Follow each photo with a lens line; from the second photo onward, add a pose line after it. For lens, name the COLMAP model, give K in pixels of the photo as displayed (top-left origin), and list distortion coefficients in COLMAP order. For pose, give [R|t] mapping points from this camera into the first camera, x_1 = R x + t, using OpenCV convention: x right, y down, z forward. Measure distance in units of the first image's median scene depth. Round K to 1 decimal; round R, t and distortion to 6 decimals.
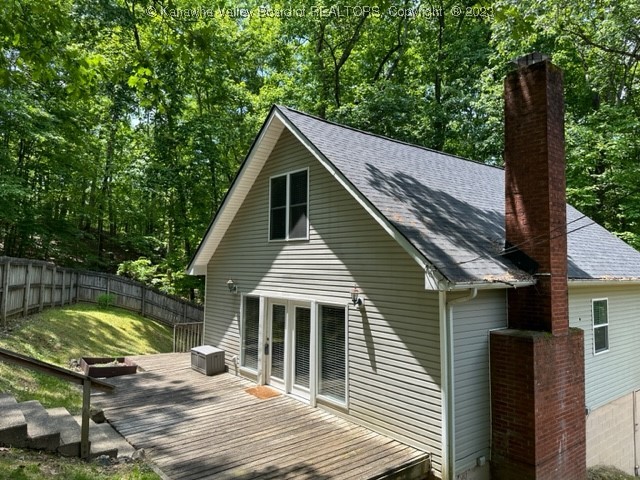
lens RADIAL K [[447.9, 0, 319.8], [0, 447.9, 234.8], [0, 0, 1]] dist [-0.003351, -0.008509]
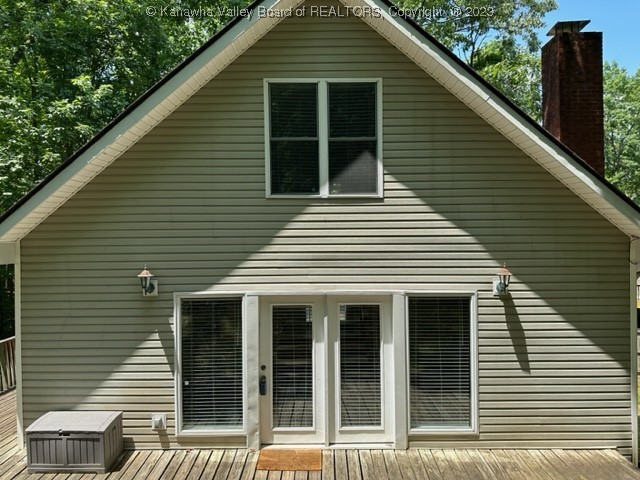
lens RADIAL K [[447.9, 0, 319.8], [0, 447.9, 245.5], [0, 0, 1]] dist [-0.003351, -0.008509]
pose [[0.635536, -0.030573, 0.771466, -0.565055], [-0.040145, 0.996555, 0.072565, 0.036184], [-0.771027, -0.077088, 0.632119, 0.661363]]
